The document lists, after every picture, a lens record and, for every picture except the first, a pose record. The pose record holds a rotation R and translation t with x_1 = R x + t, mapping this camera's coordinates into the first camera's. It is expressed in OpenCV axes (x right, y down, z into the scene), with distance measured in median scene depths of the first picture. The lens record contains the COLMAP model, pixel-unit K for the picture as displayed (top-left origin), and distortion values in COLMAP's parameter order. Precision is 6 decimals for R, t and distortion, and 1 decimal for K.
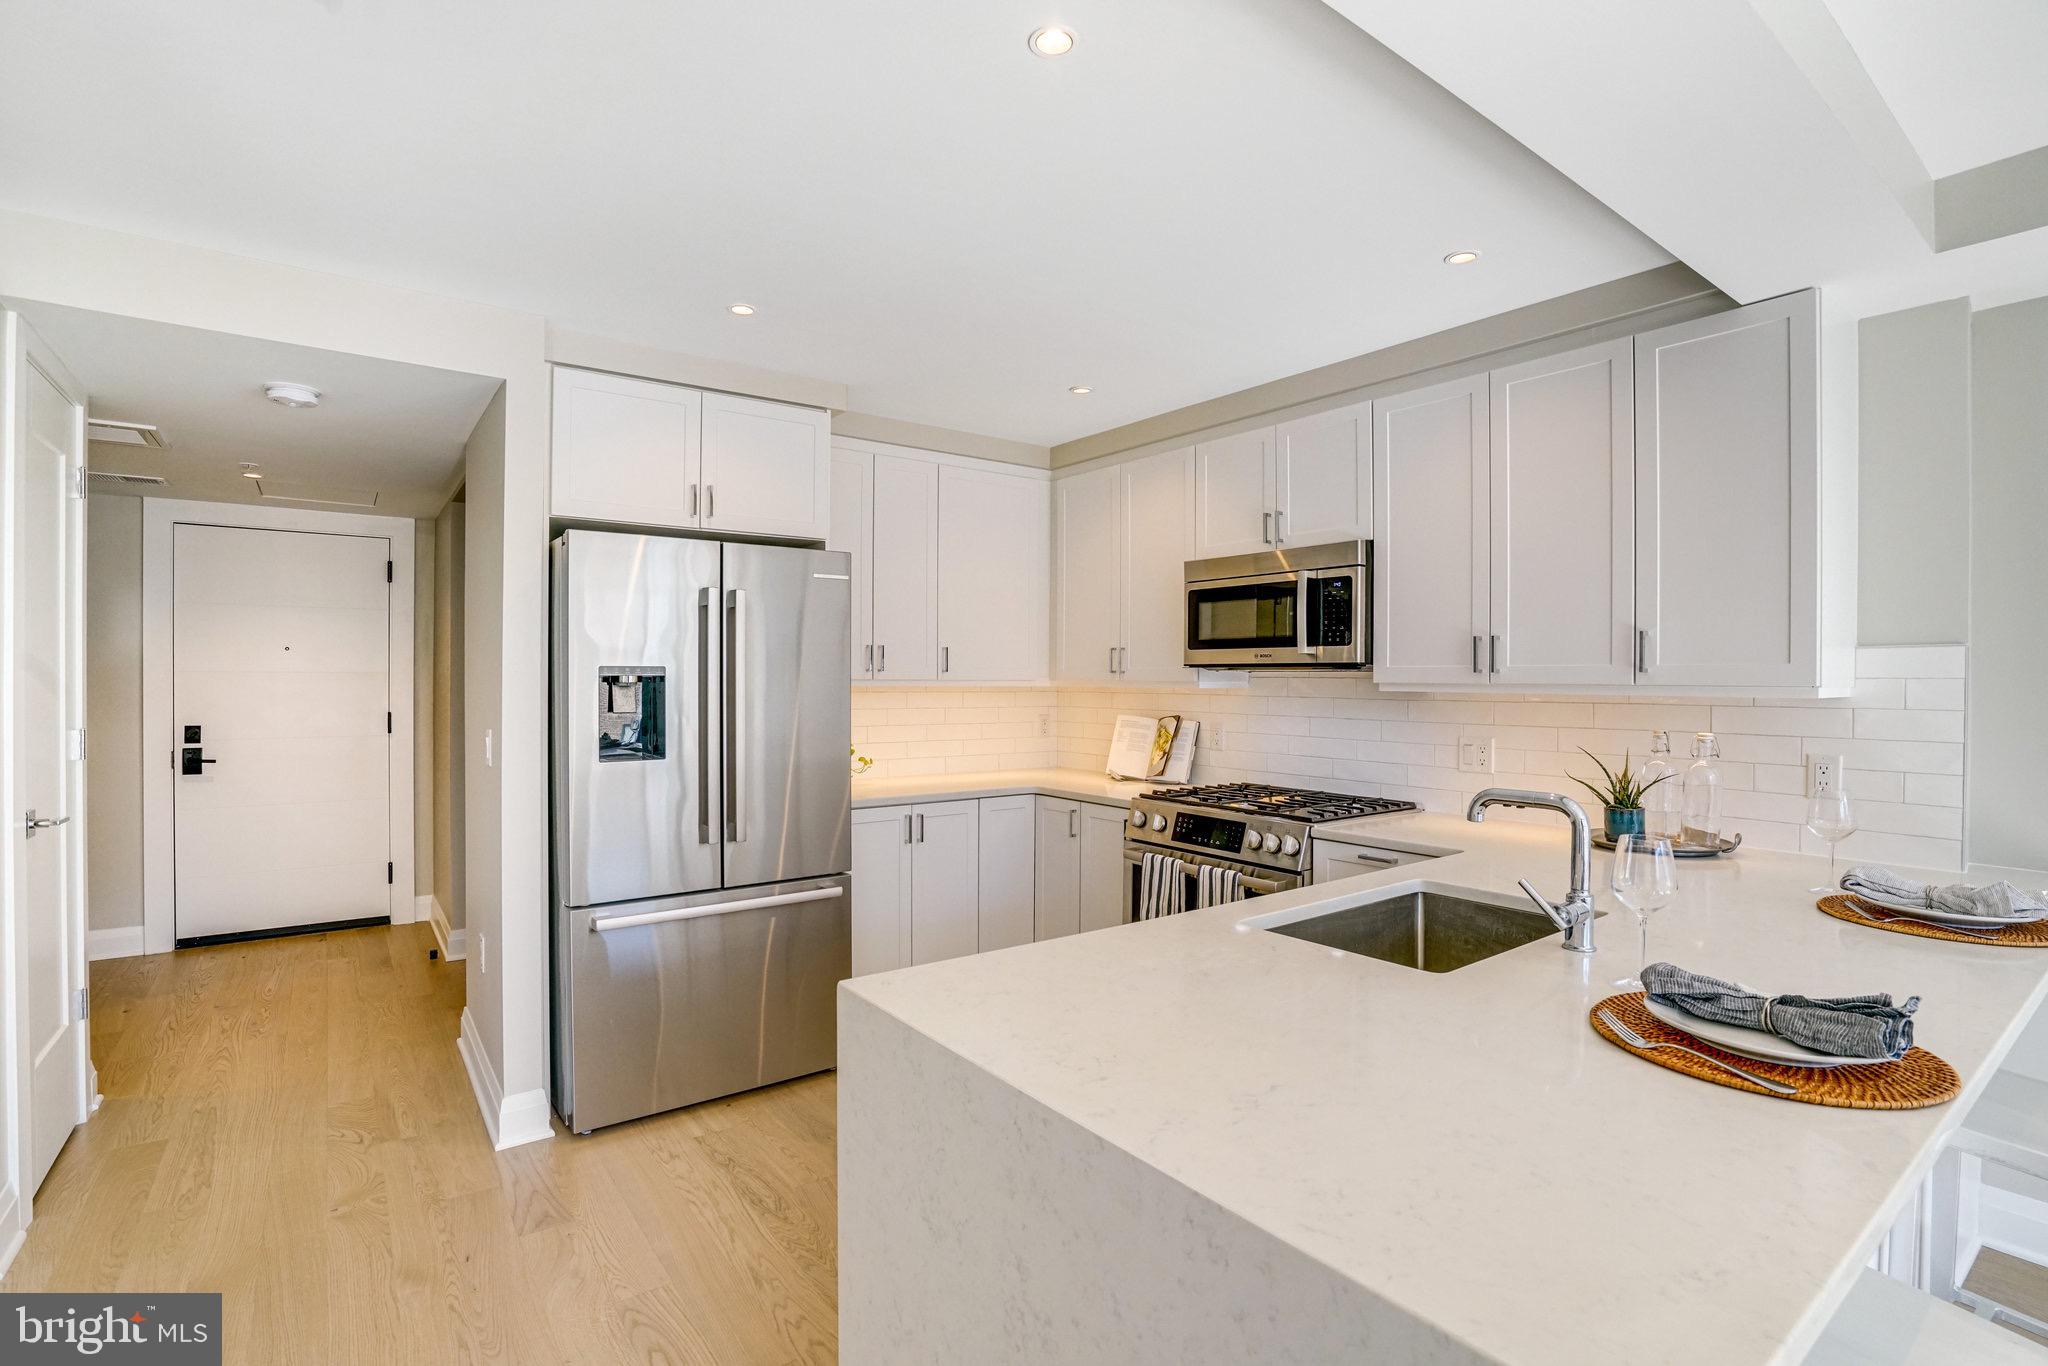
lens RADIAL K [[944.0, 0, 1019.2], [0, 944.0, 672.0], [0, 0, 1]] dist [-0.038476, 0.011453]
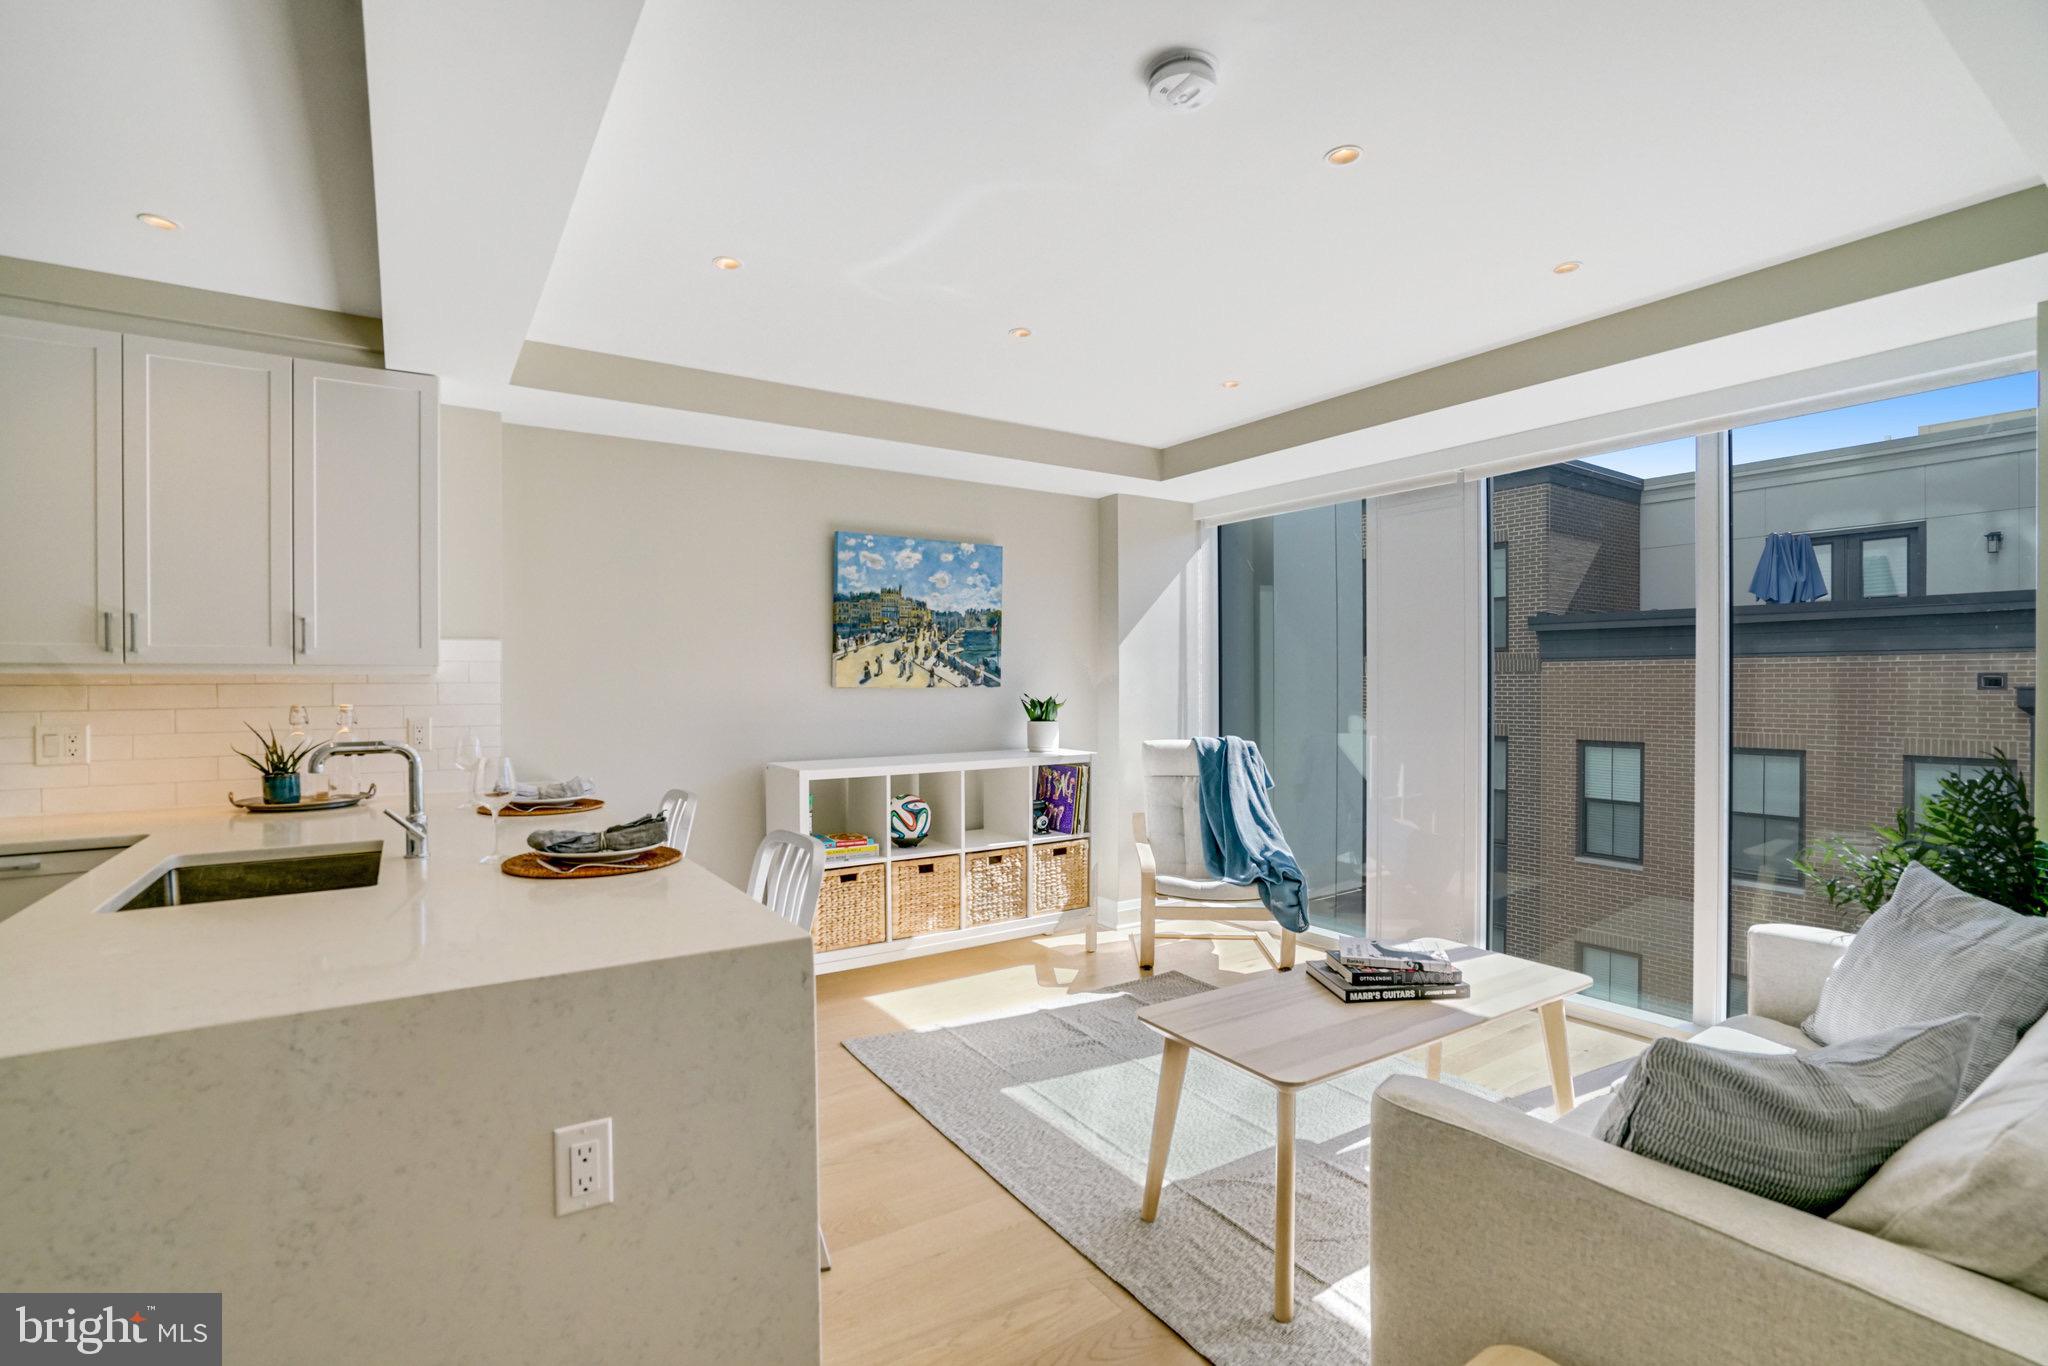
lens RADIAL K [[962.0, 0, 1015.1], [0, 962.0, 683.8], [0, 0, 1]] dist [-0.037717, 0.015935]
pose [[0.048967, -0.005525, 0.998785, -0.386688], [-0.001911, 0.999982, 0.005625, 0.025246], [-0.998799, -0.002184, 0.048956, 0.053950]]
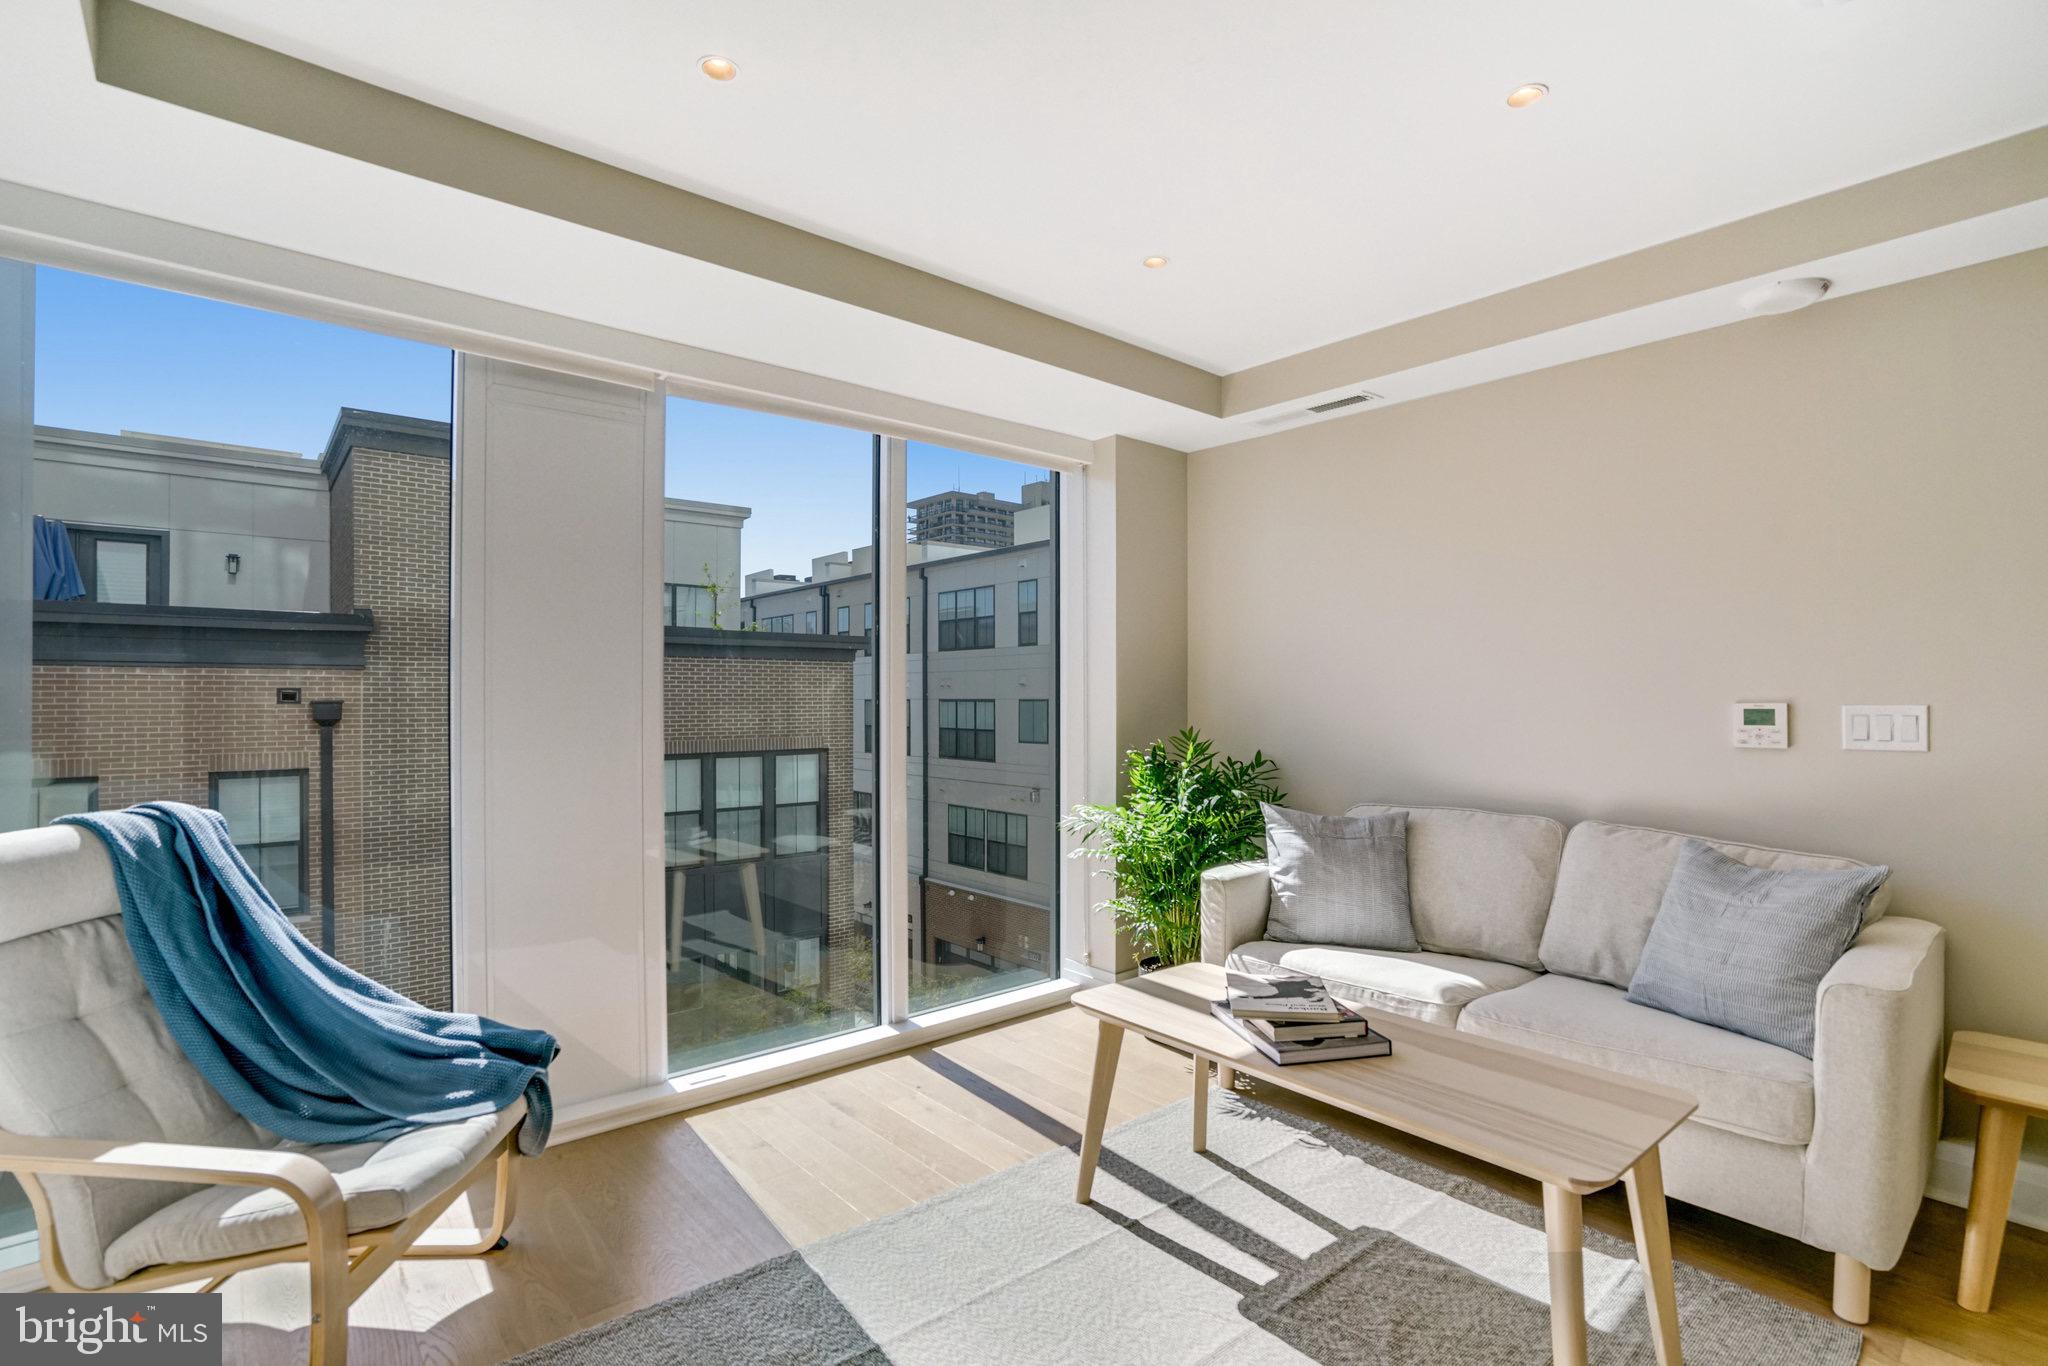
lens RADIAL K [[944.0, 0, 1011.0], [0, 944.0, 698.5], [0, 0, 1]] dist [-0.038476, 0.011453]
pose [[-0.997426, -0.002277, -0.071661, 0.722286], [-0.001836, 0.999979, -0.006226, 0.054020], [0.071674, -0.006078, -0.997410, 0.443751]]
